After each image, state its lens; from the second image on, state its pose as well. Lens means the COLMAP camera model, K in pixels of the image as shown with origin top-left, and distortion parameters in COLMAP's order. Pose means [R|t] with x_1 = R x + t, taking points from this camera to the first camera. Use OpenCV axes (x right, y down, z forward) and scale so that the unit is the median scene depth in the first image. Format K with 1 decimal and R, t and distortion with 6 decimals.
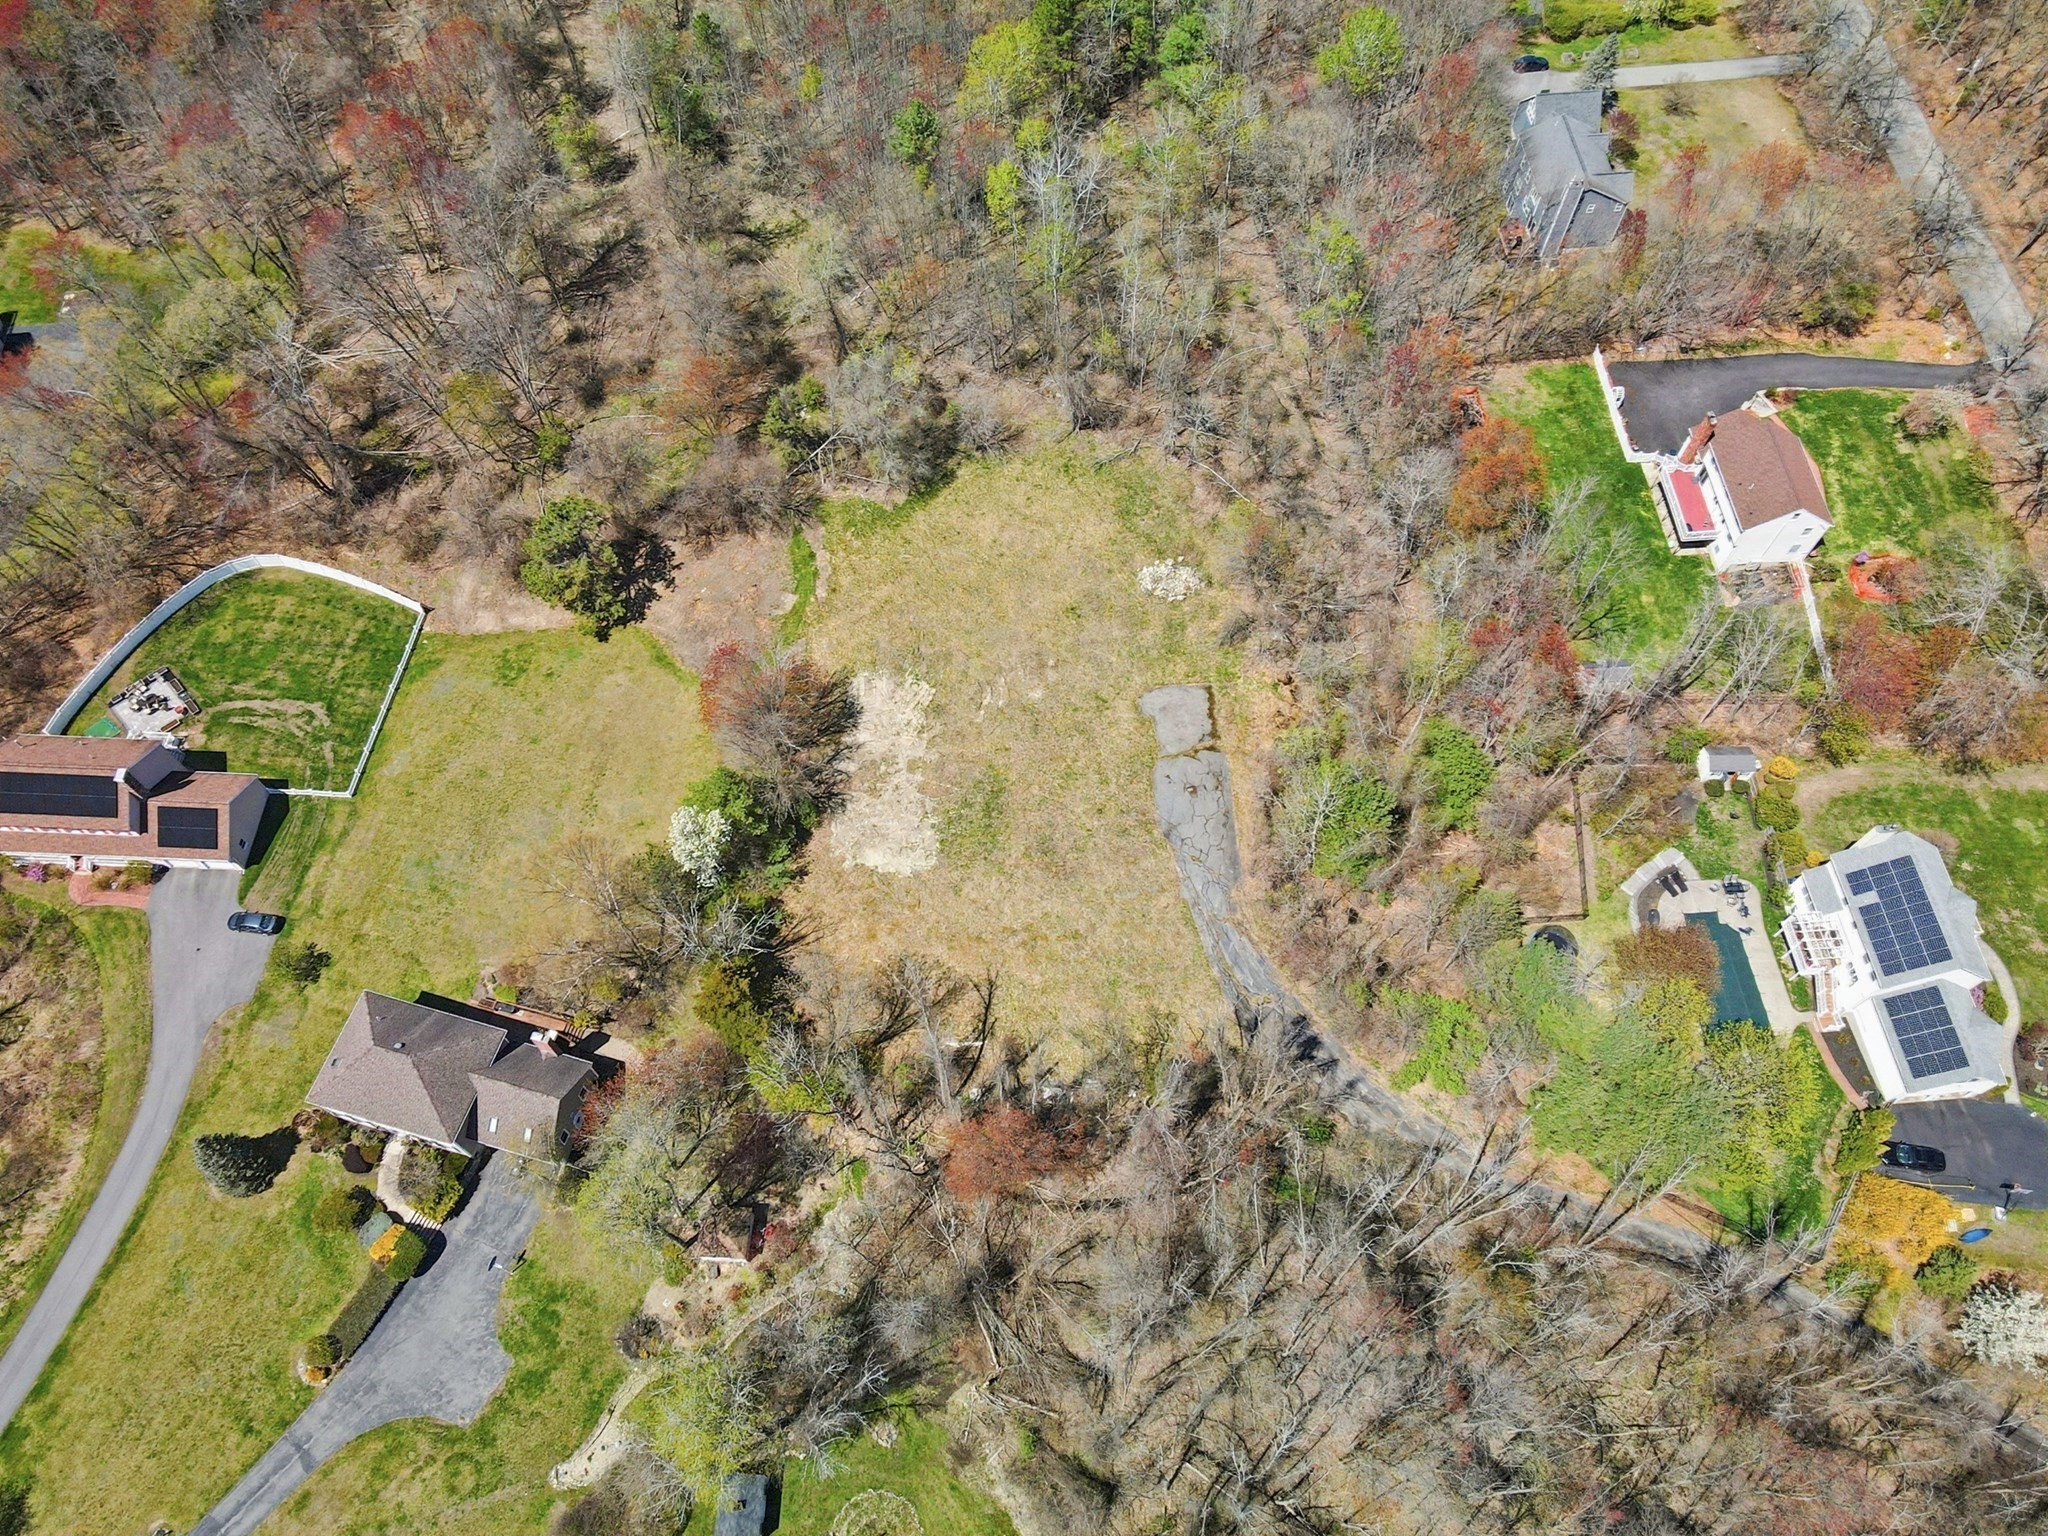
lens RADIAL K [[1497.3, 0, 1025.8], [0, 1497.3, 759.3], [0, 0, 1]] dist [0.005934, 0.025939]
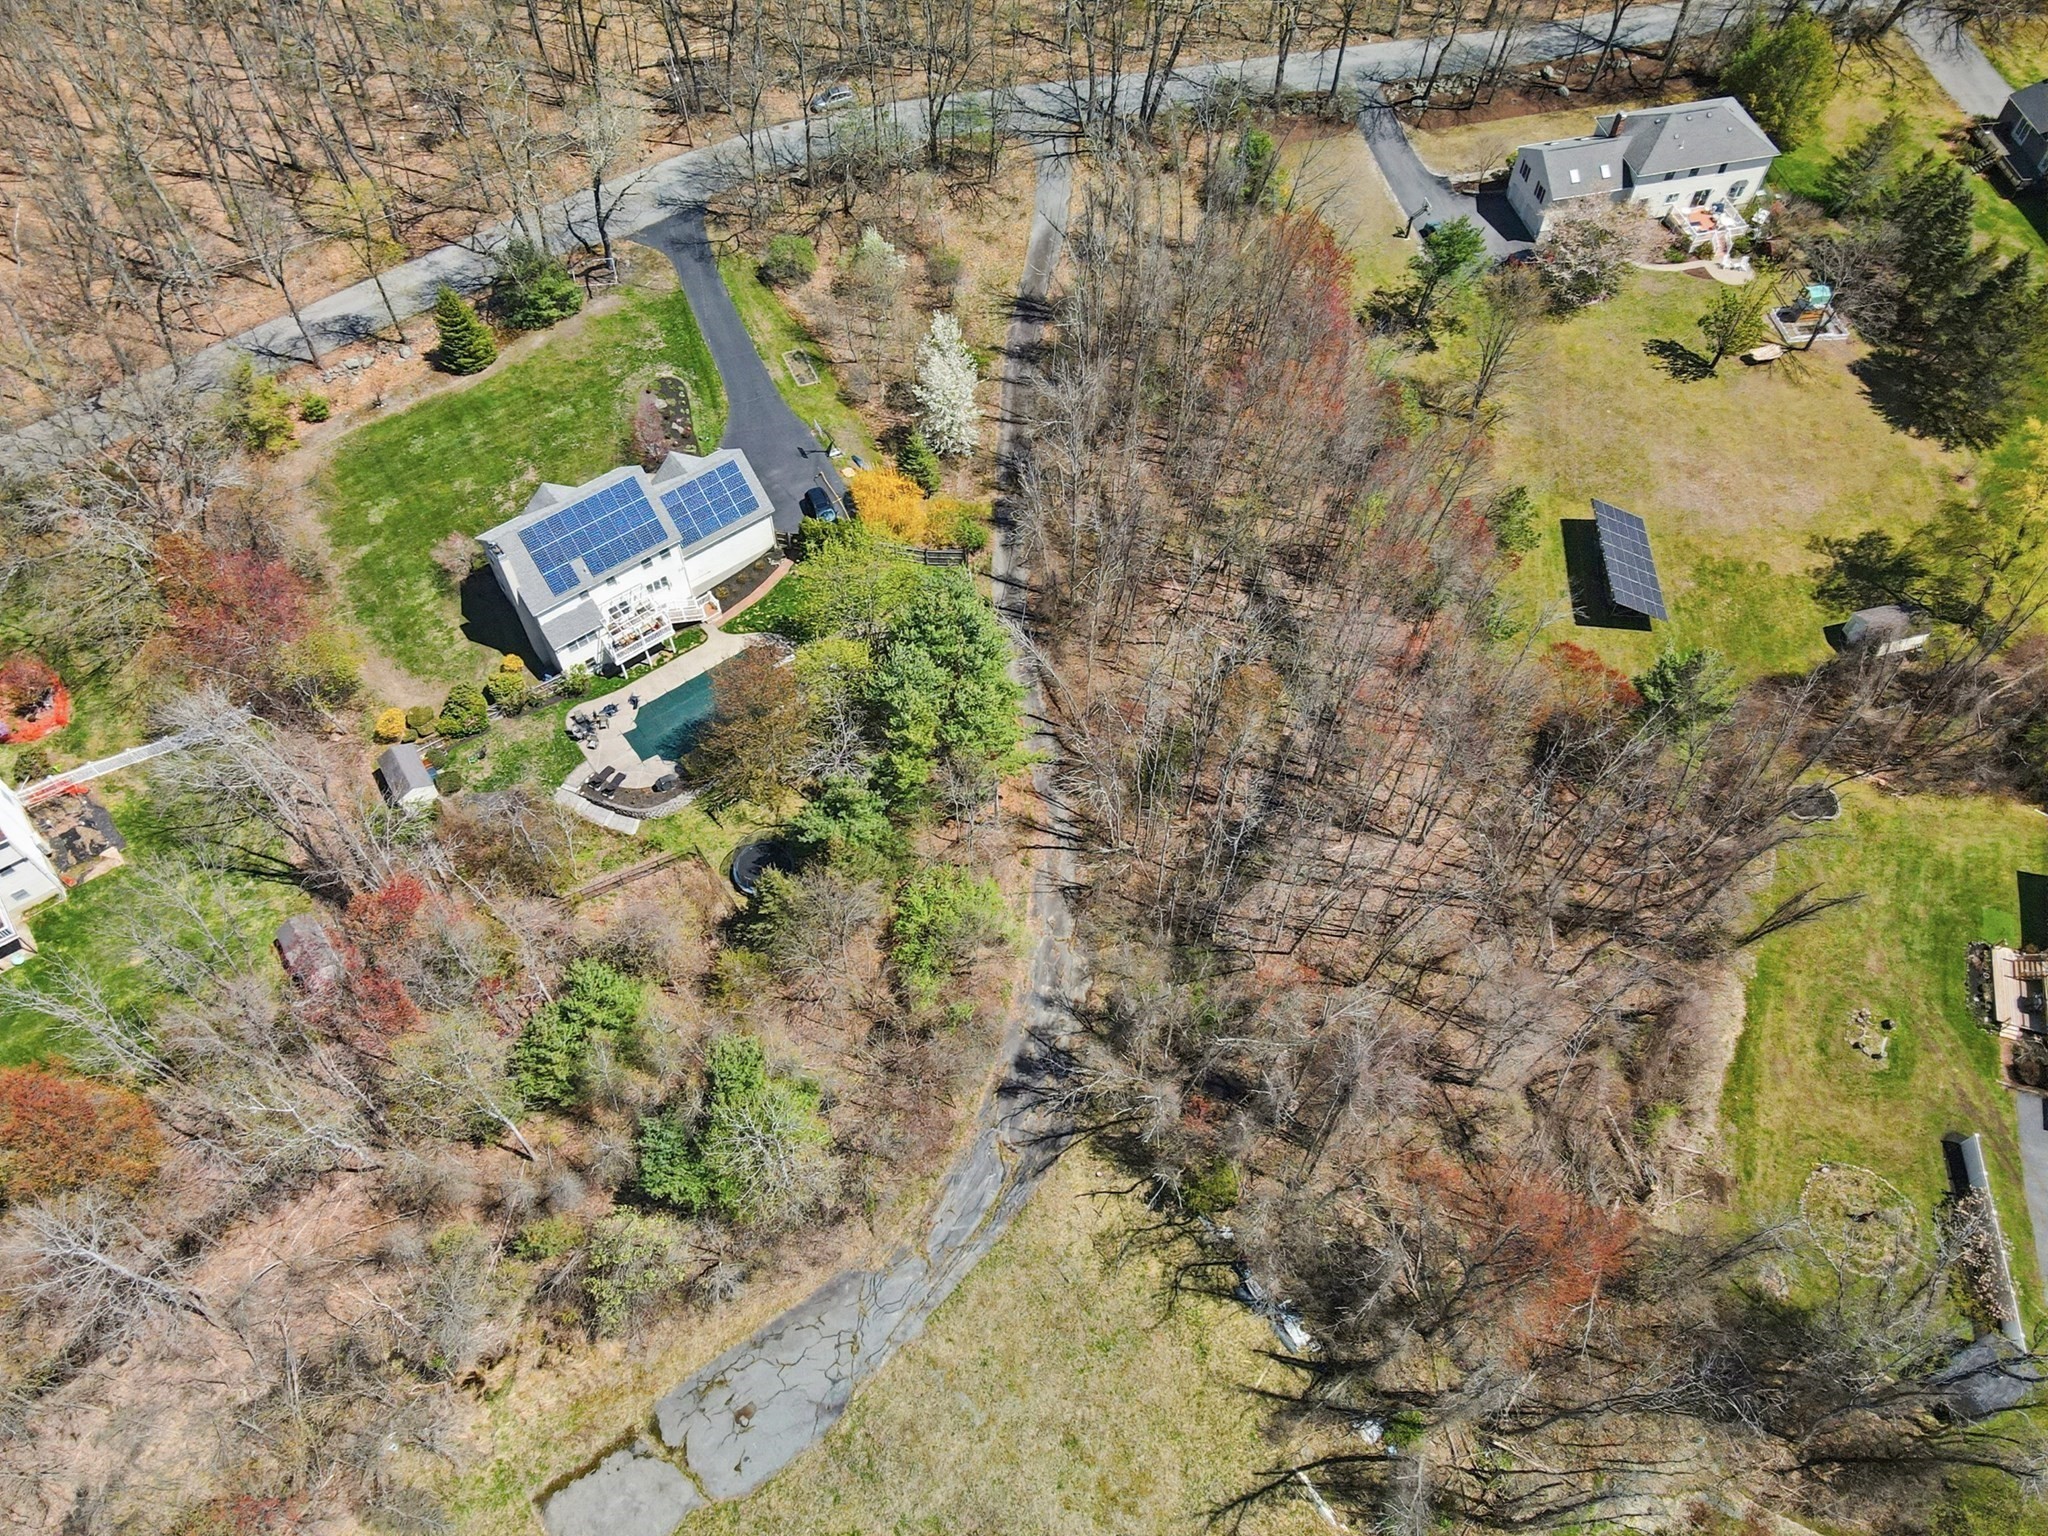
lens RADIAL K [[1541.0, 0, 1024.6], [0, 1541.0, 732.1], [0, 0, 1]] dist [-0.000440, 0.043028]
pose [[-0.540223, -0.697841, 0.470294, -0.052357], [0.729106, -0.109087, 0.675651, -0.296193], [-0.420195, 0.707897, 0.567731, 0.411689]]
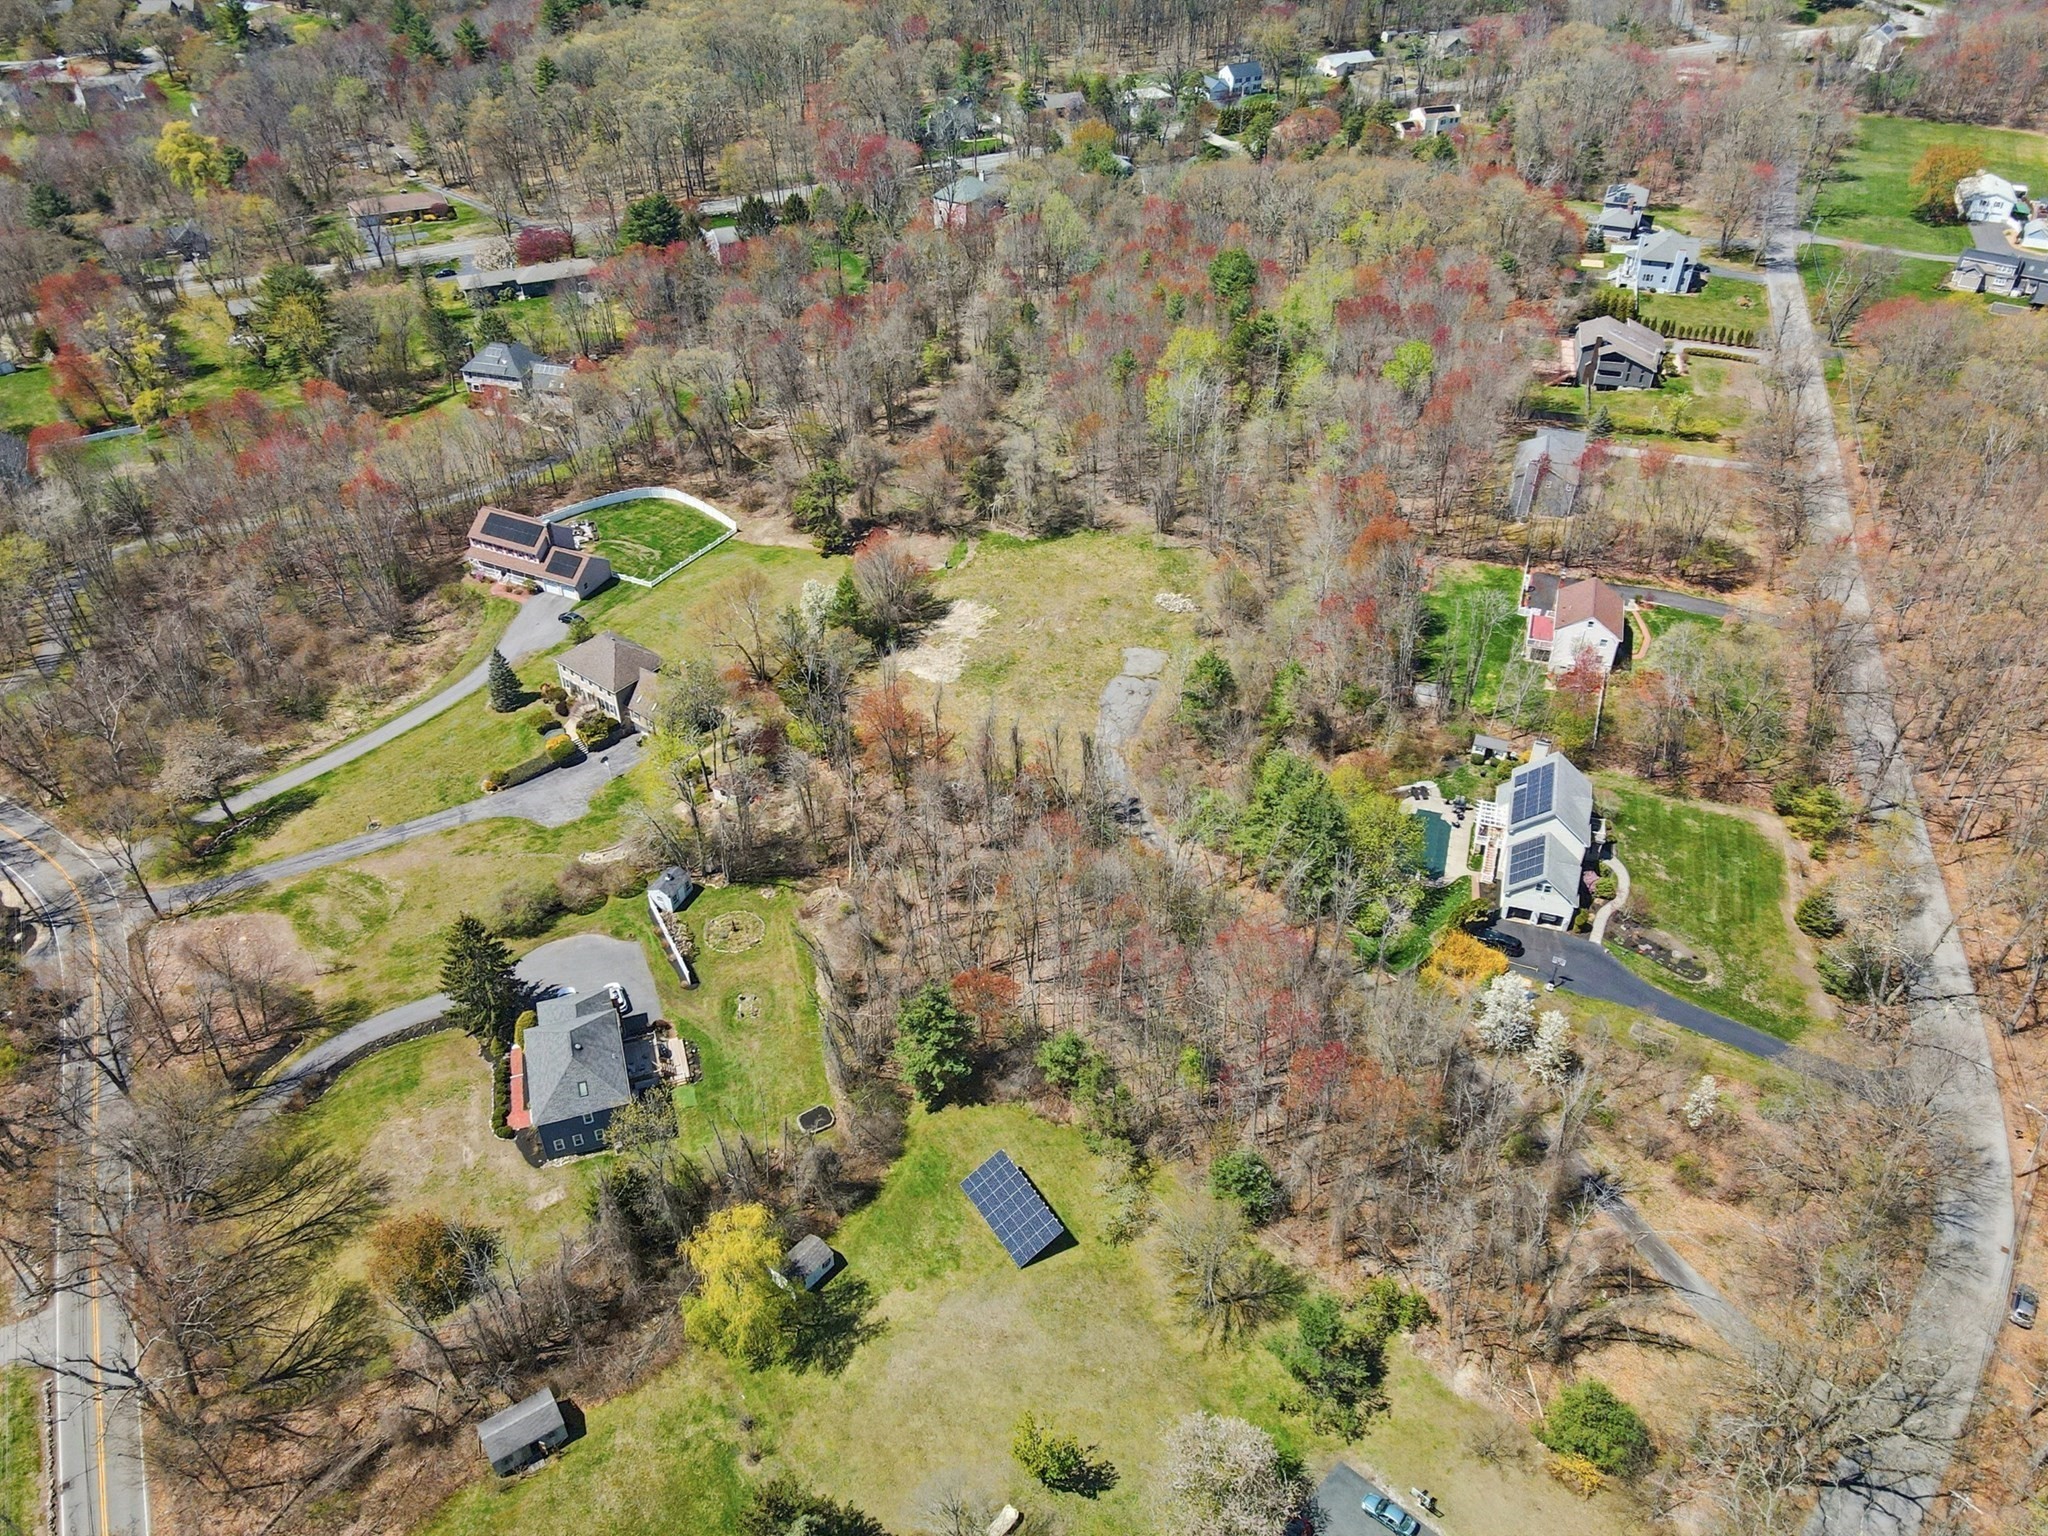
lens RADIAL K [[1512.5, 0, 1023.2], [0, 1512.5, 715.4], [0, 0, 1]] dist [0.014025, 0.004282]
pose [[0.925531, 0.222537, -0.306380, 0.491995], [-0.329387, 0.872263, -0.361471, 0.638455], [0.186804, 0.435470, 0.880608, -0.349781]]
